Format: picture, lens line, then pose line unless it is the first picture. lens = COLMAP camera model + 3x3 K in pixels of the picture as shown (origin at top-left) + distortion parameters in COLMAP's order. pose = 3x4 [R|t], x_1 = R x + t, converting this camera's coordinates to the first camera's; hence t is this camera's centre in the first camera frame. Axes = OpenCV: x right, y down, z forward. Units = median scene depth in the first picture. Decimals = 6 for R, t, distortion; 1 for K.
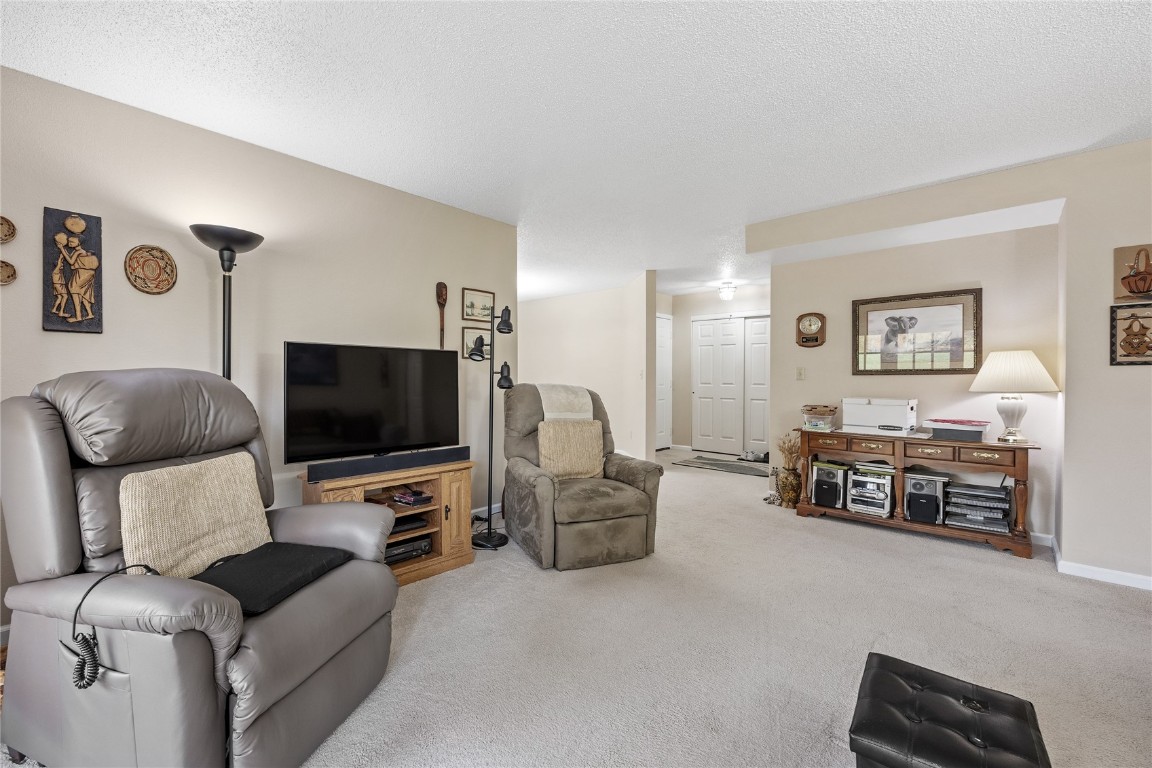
lens RADIAL K [[470.9, 0, 530.9], [0, 470.9, 376.1], [0, 0, 1]] dist [-0.001244, -0.000009]
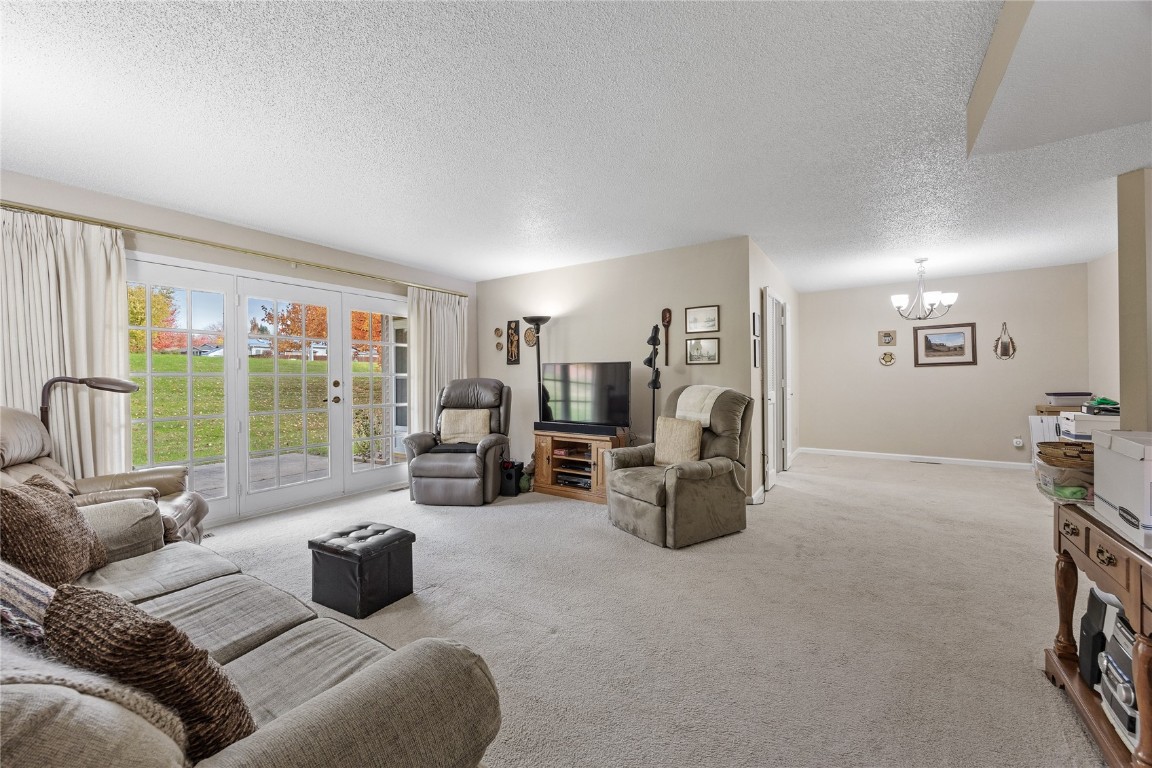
lens RADIAL K [[449.6, 0, 579.1], [0, 449.6, 376.9], [0, 0, 1]] dist [0.000849, 0.000083]
pose [[0.191404, -0.000868, -0.981511, 1.138175], [0.010243, 0.999947, 0.001113, -0.011341], [0.981458, -0.010266, 0.191403, 0.578730]]
